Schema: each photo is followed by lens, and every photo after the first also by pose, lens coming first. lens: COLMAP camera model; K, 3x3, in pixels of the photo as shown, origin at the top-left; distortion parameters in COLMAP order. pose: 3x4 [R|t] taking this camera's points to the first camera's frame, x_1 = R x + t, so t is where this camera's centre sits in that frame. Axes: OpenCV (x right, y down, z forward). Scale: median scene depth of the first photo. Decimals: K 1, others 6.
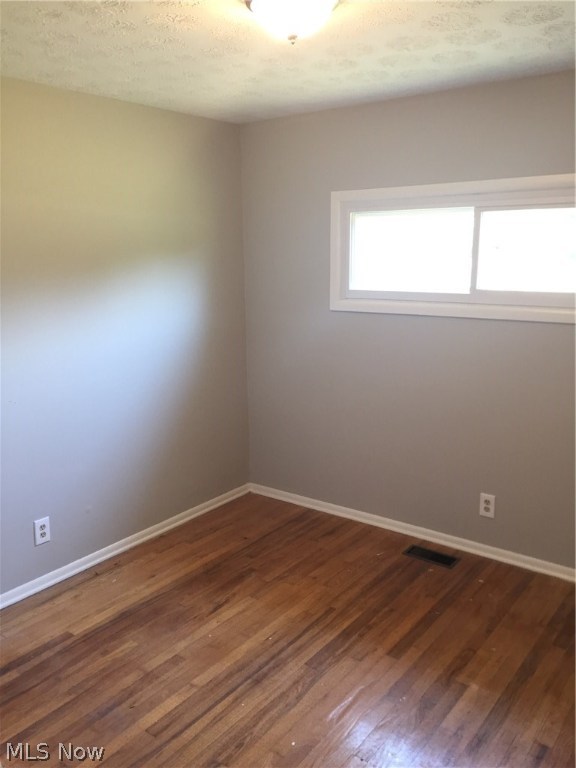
lens RADIAL K [[649.1, 0, 288.0], [0, 649.1, 384.0], [0, 0, 1]] dist [0.004566, 0.002579]
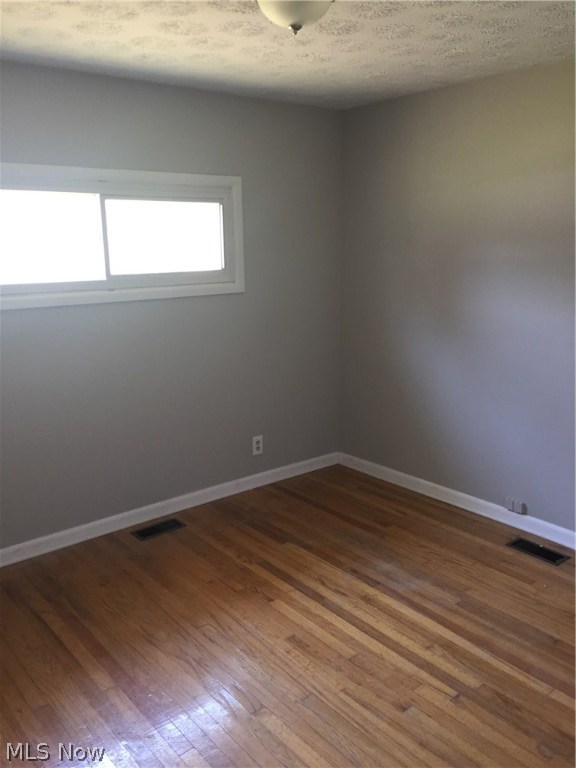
lens RADIAL K [[649.1, 0, 288.0], [0, 649.1, 384.0], [0, 0, 1]] dist [0.004566, 0.002579]
pose [[0.232003, -0.214739, 0.948716, -0.679255], [0.192839, 0.966123, 0.171521, -0.103764], [-0.953409, 0.143156, 0.265553, 0.495755]]
